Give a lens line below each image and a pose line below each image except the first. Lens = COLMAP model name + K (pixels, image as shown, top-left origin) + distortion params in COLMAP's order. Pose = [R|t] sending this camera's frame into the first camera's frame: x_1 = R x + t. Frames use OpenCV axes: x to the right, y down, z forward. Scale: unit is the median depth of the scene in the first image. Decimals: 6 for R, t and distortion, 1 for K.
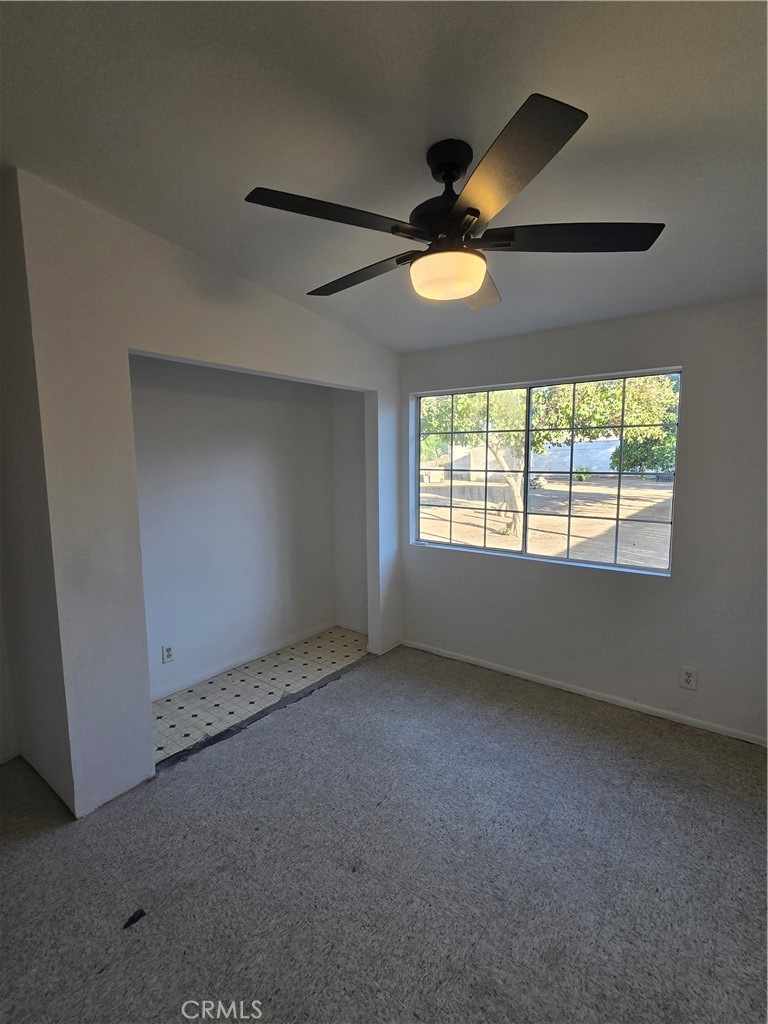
lens RADIAL K [[487.6, 0, 380.8], [0, 487.6, 511.0], [0, 0, 1]] dist [-0.000619, 0.002791]
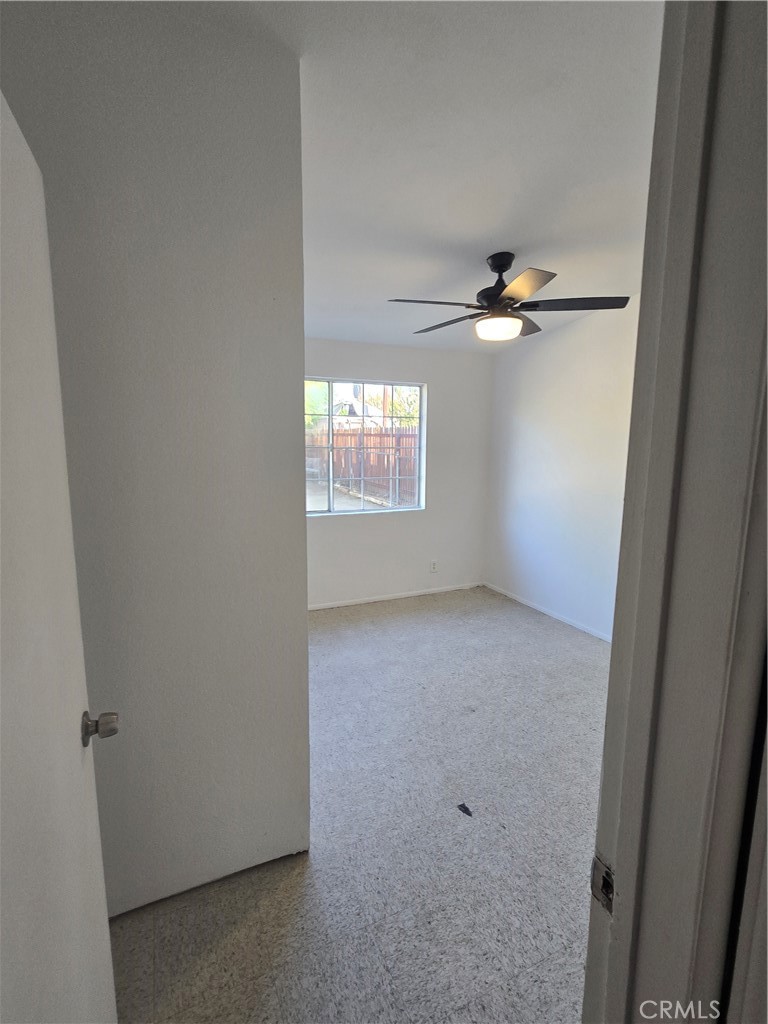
lens RADIAL K [[487.6, 0, 379.4], [0, 487.6, 513.0], [0, 0, 1]] dist [-0.000619, 0.002791]
pose [[0.454309, -0.122526, 0.882378, -1.304026], [0.079349, 0.992125, 0.096911, -0.042015], [-0.887303, 0.025988, 0.460454, 0.489242]]
